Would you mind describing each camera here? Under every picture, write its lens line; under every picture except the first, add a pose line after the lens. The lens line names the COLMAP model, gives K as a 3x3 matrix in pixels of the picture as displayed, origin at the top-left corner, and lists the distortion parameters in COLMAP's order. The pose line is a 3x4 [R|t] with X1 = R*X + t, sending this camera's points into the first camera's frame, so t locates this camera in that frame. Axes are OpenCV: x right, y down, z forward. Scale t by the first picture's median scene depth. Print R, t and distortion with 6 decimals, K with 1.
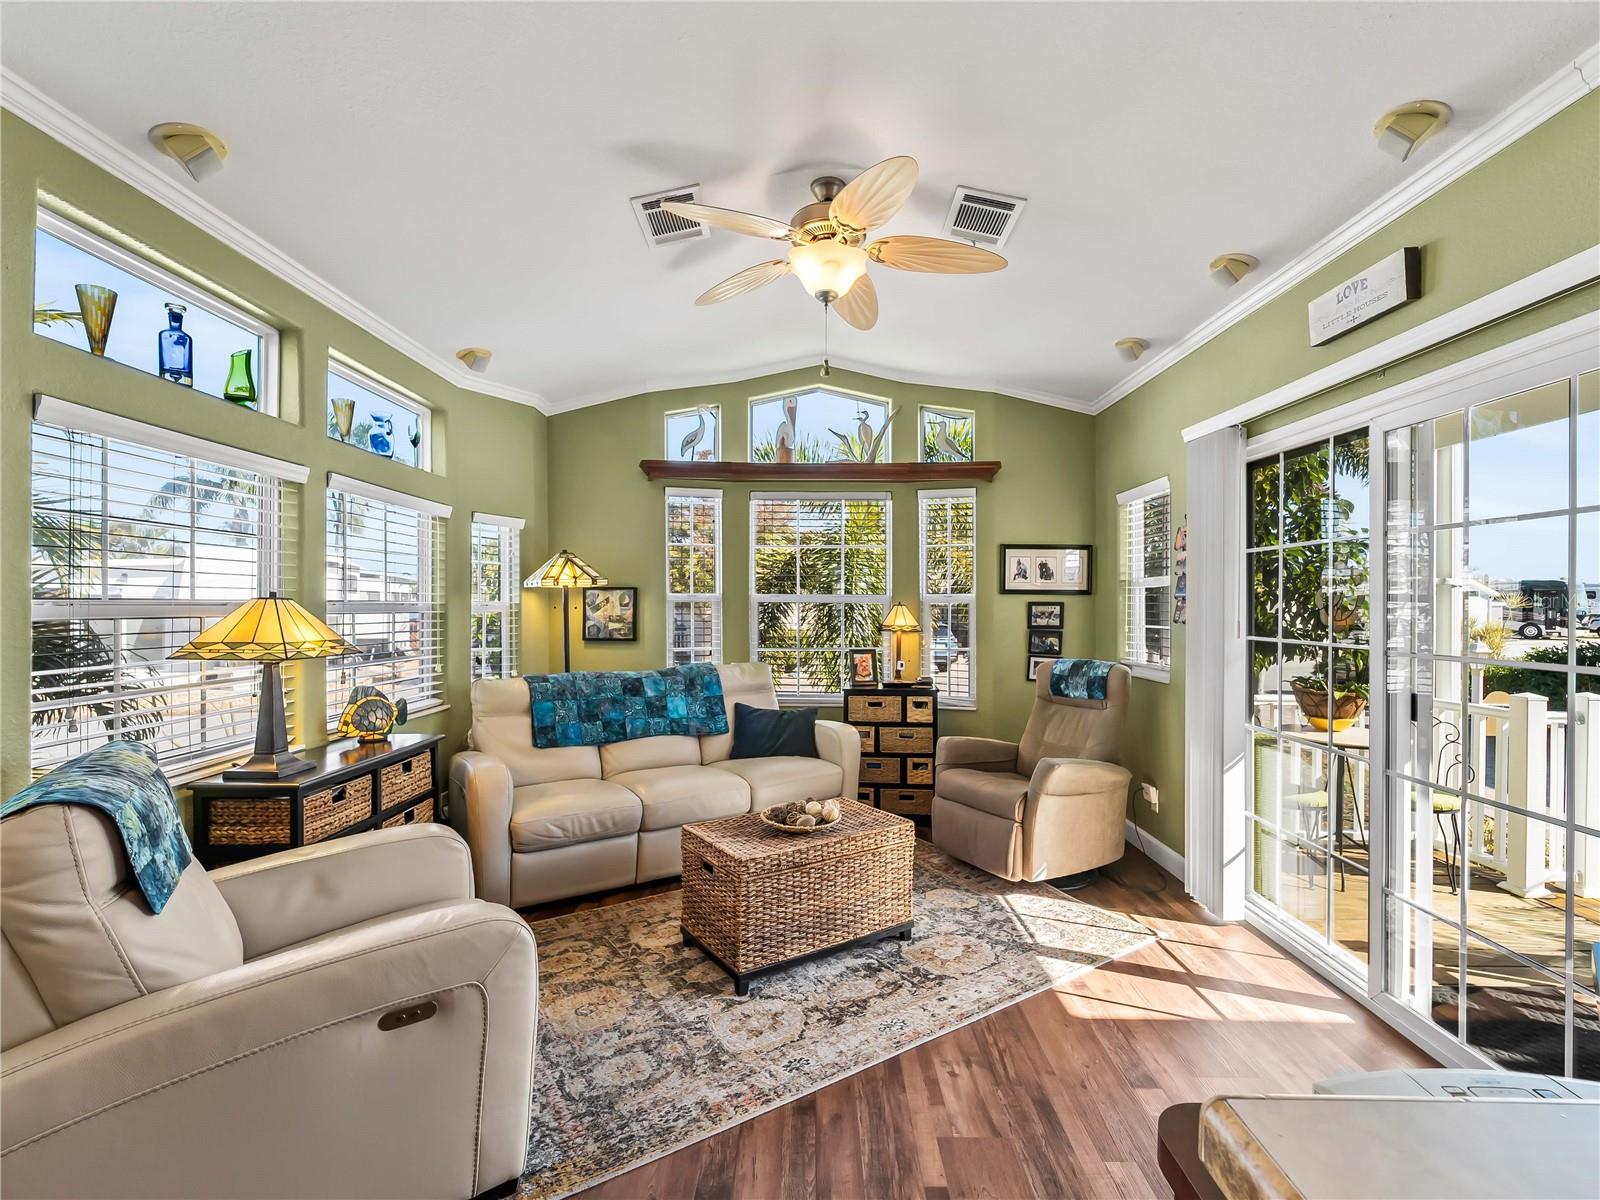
lens RADIAL K [[717.8, 0, 807.1], [0, 717.8, 611.0], [0, 0, 1]] dist [0.002585, 0.000063]
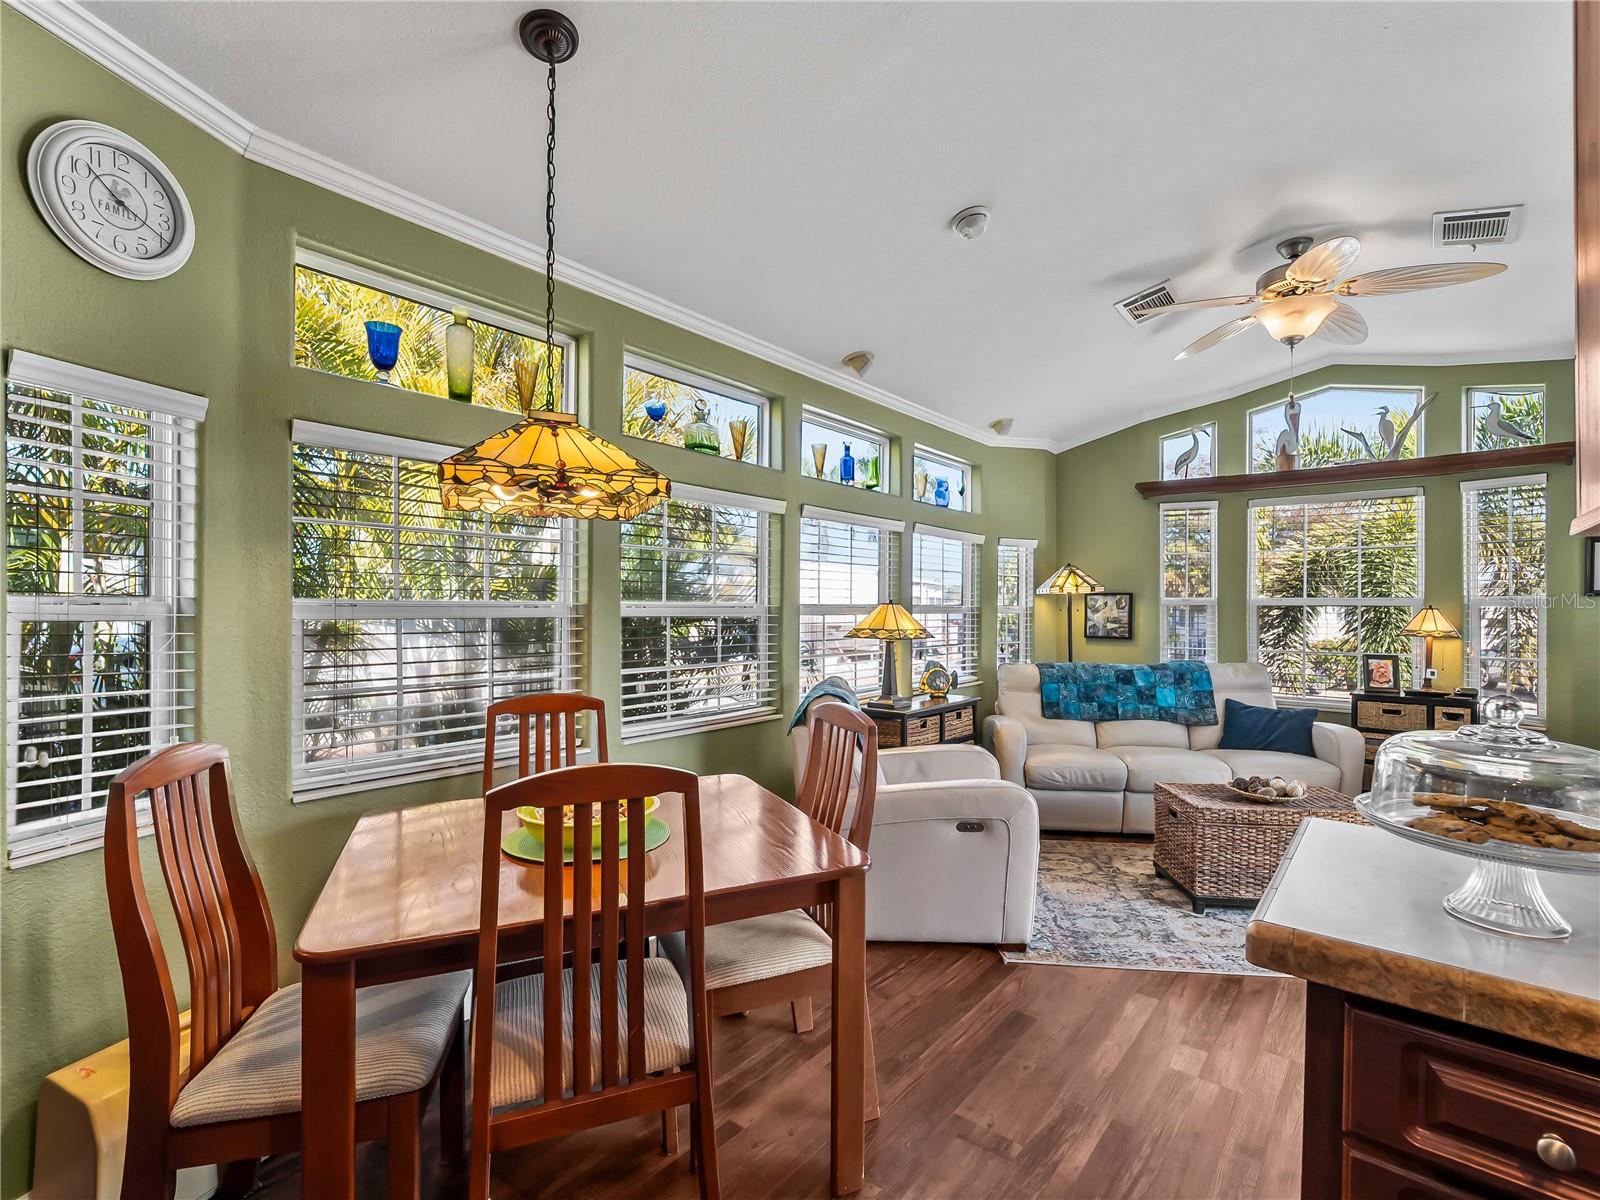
lens RADIAL K [[717.8, 0, 807.1], [0, 717.8, 611.0], [0, 0, 1]] dist [0.002585, 0.000063]
pose [[0.771032, 0.004003, -0.636784, 0.122928], [-0.006870, 0.999974, -0.002033, 0.002760], [0.636760, 0.005943, 0.771040, -0.287533]]
